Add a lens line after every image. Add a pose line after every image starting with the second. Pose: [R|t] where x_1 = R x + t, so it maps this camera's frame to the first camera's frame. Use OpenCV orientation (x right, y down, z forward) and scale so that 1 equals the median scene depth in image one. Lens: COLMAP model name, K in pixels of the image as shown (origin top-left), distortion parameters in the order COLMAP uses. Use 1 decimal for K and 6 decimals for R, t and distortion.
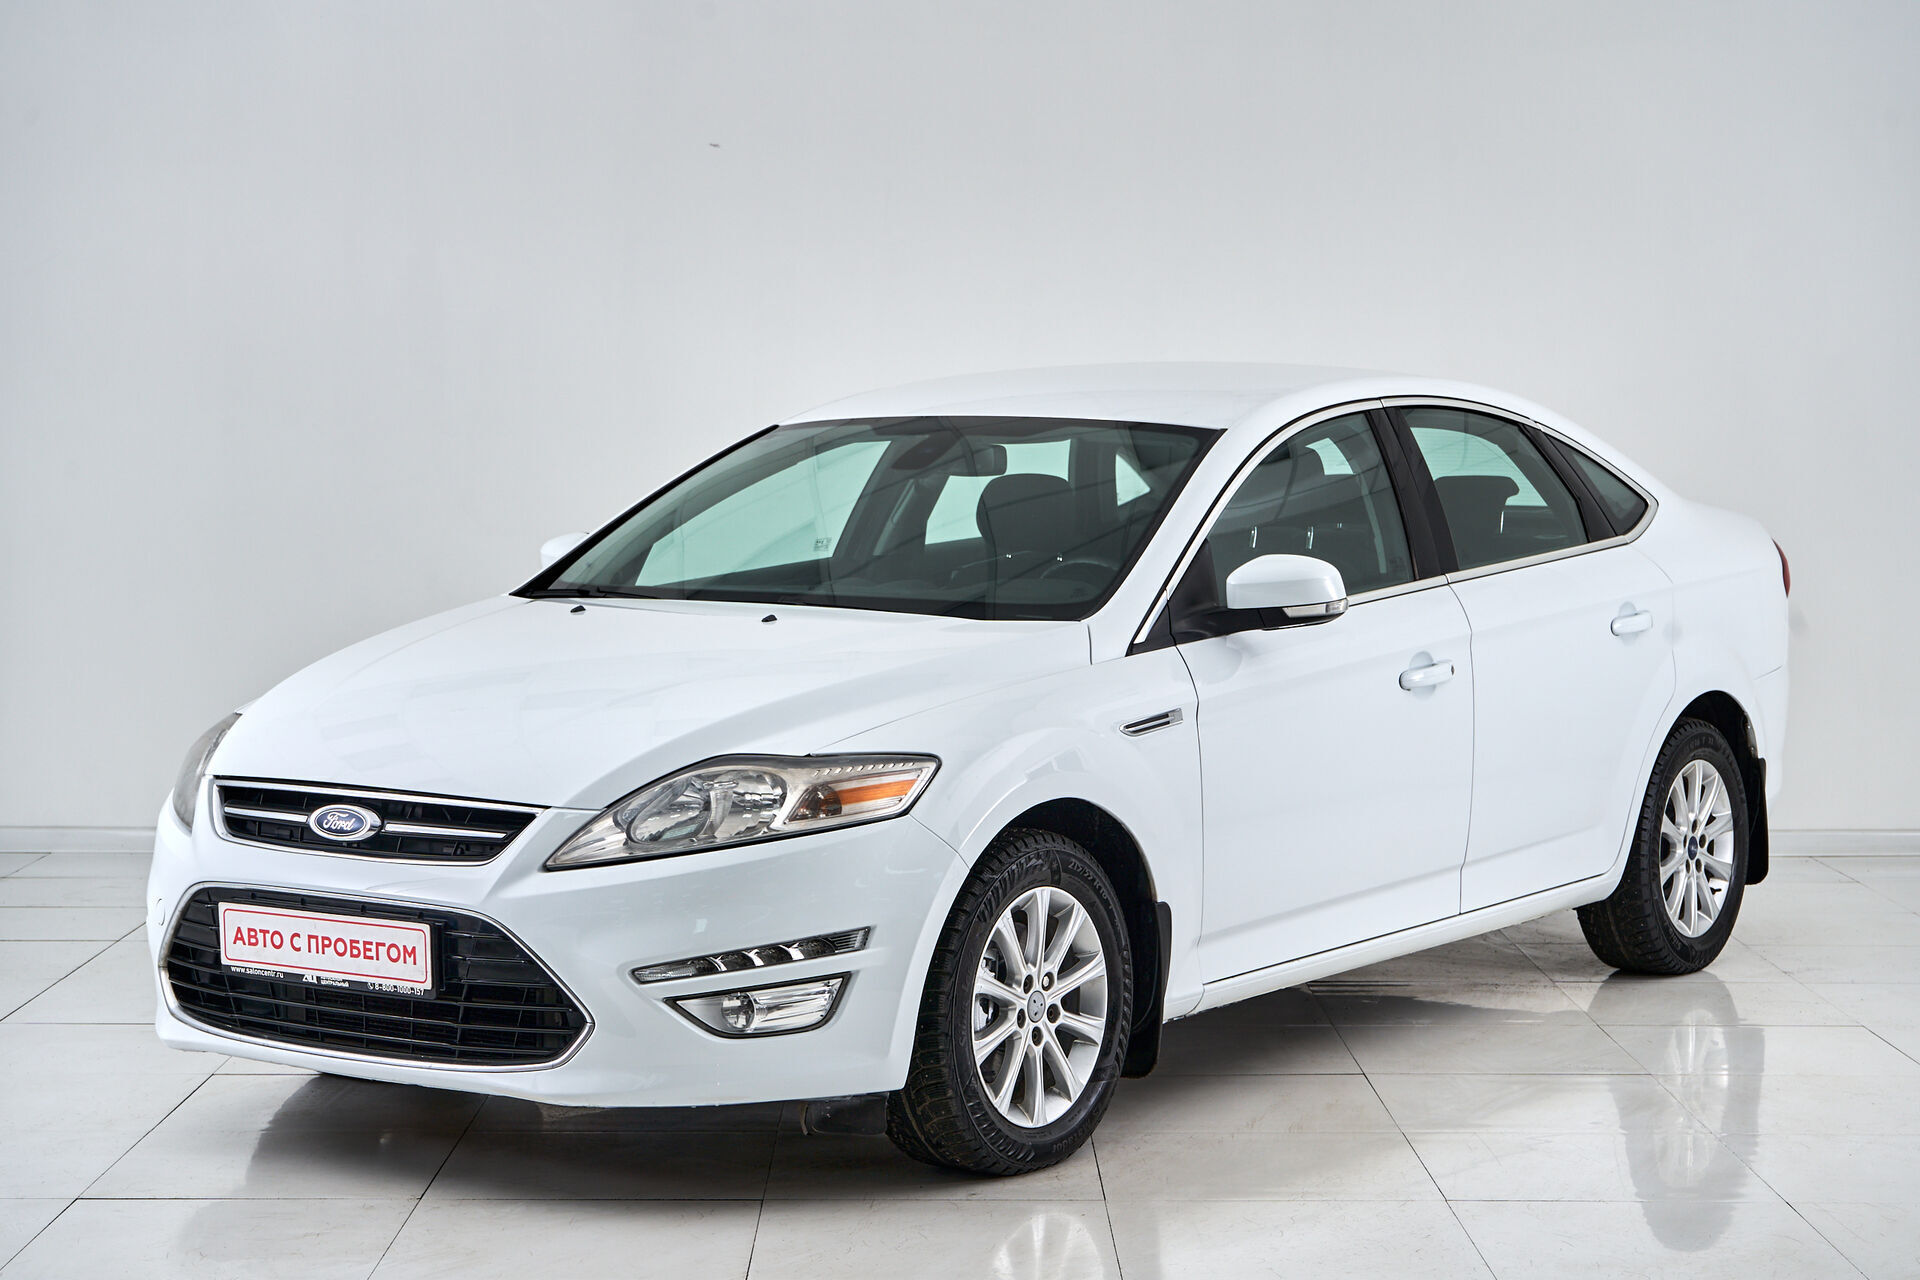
lens RADIAL K [[3463.1, 0, 960.0], [0, 3463.1, 640.0], [0, 0, 1]] dist [0.027331, 0.001593]
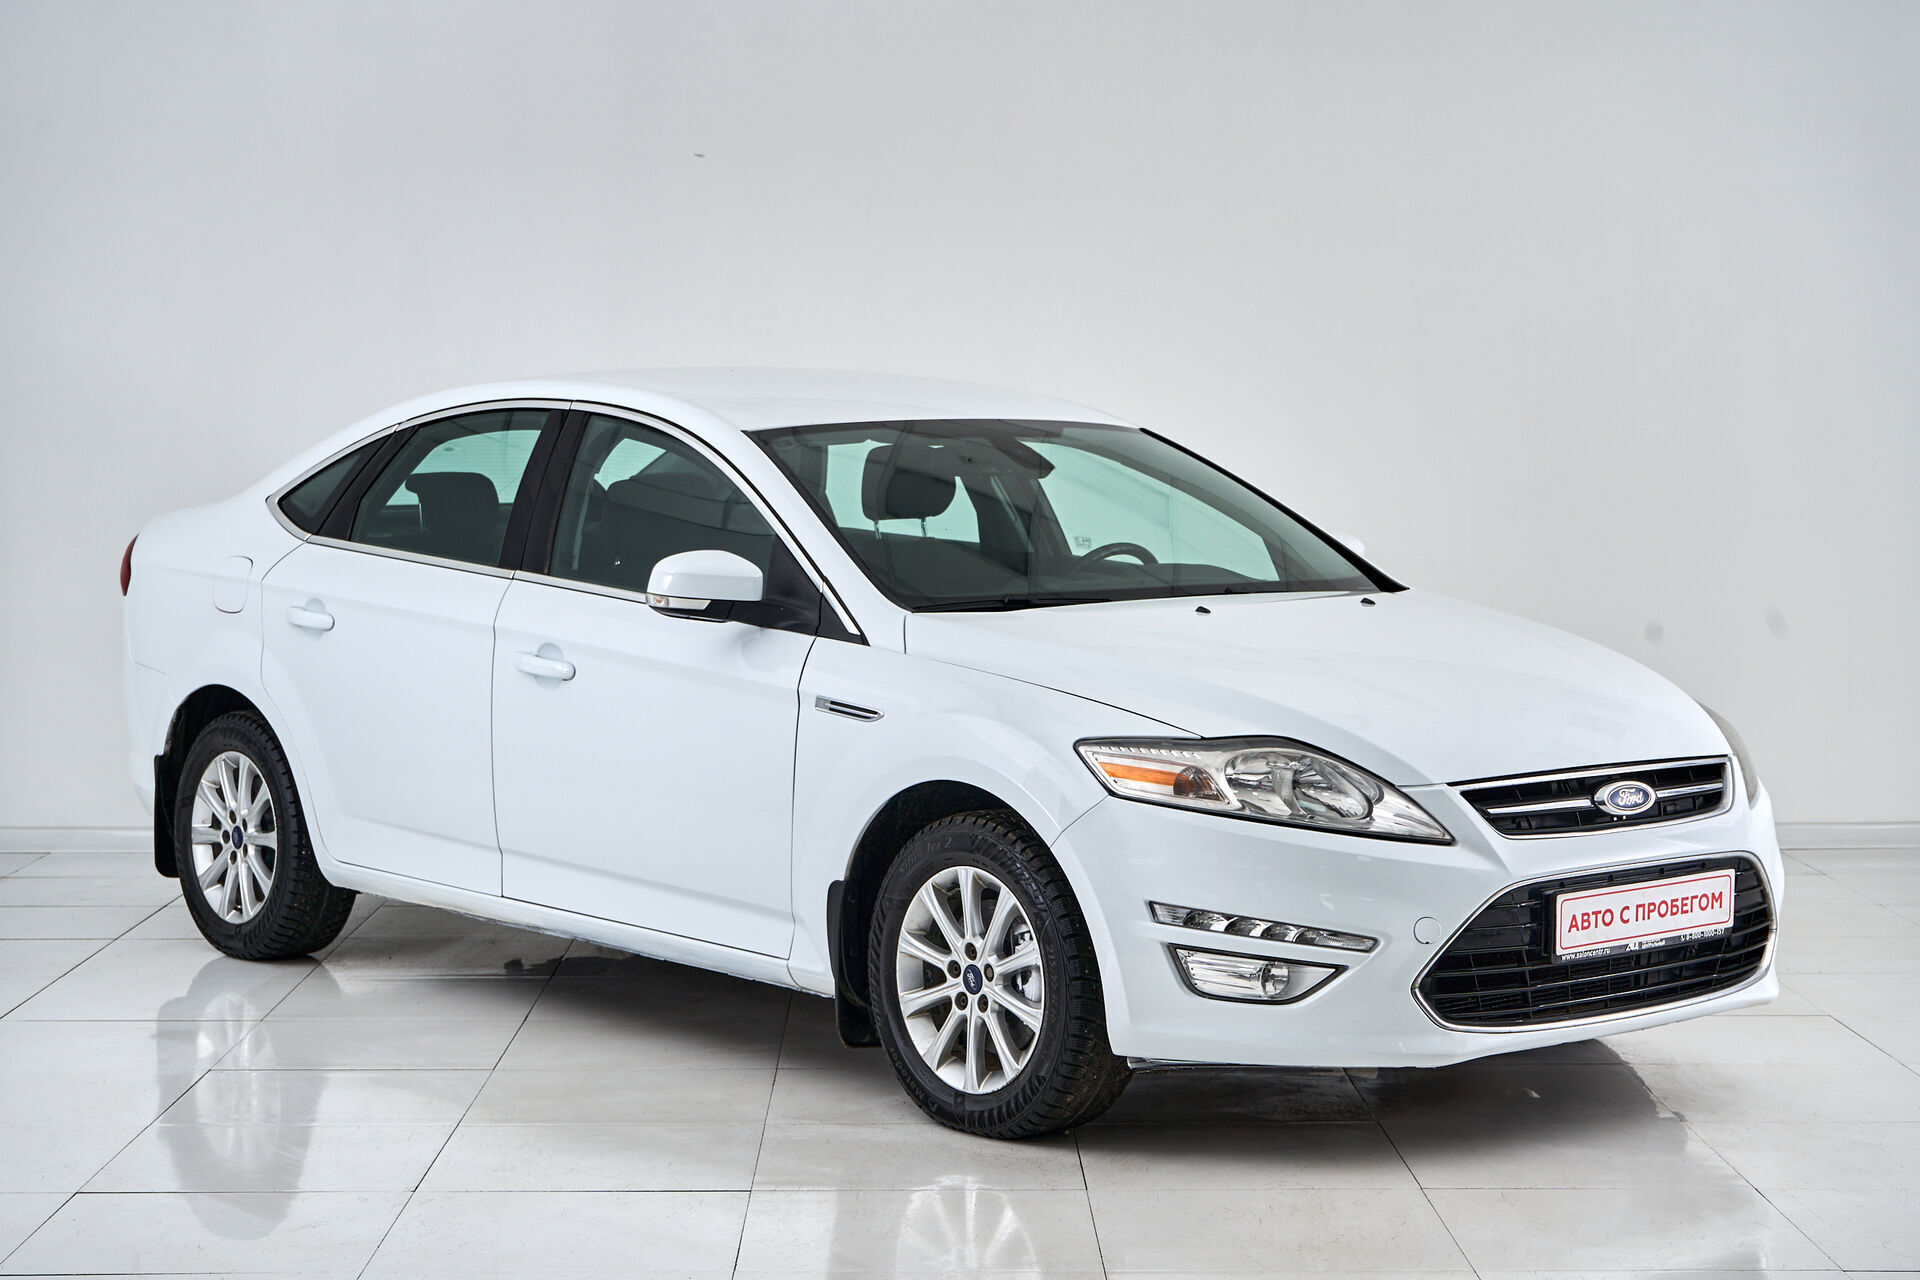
lens RADIAL K [[3463.1, 0, 960.0], [0, 3463.1, 640.0], [0, 0, 1]] dist [0.027331, 0.001593]
pose [[0.246054, -0.064111, 0.967134, -1.274141], [0.064237, 0.996695, 0.049727, -0.063365], [-0.967125, 0.049890, 0.249359, 0.934907]]
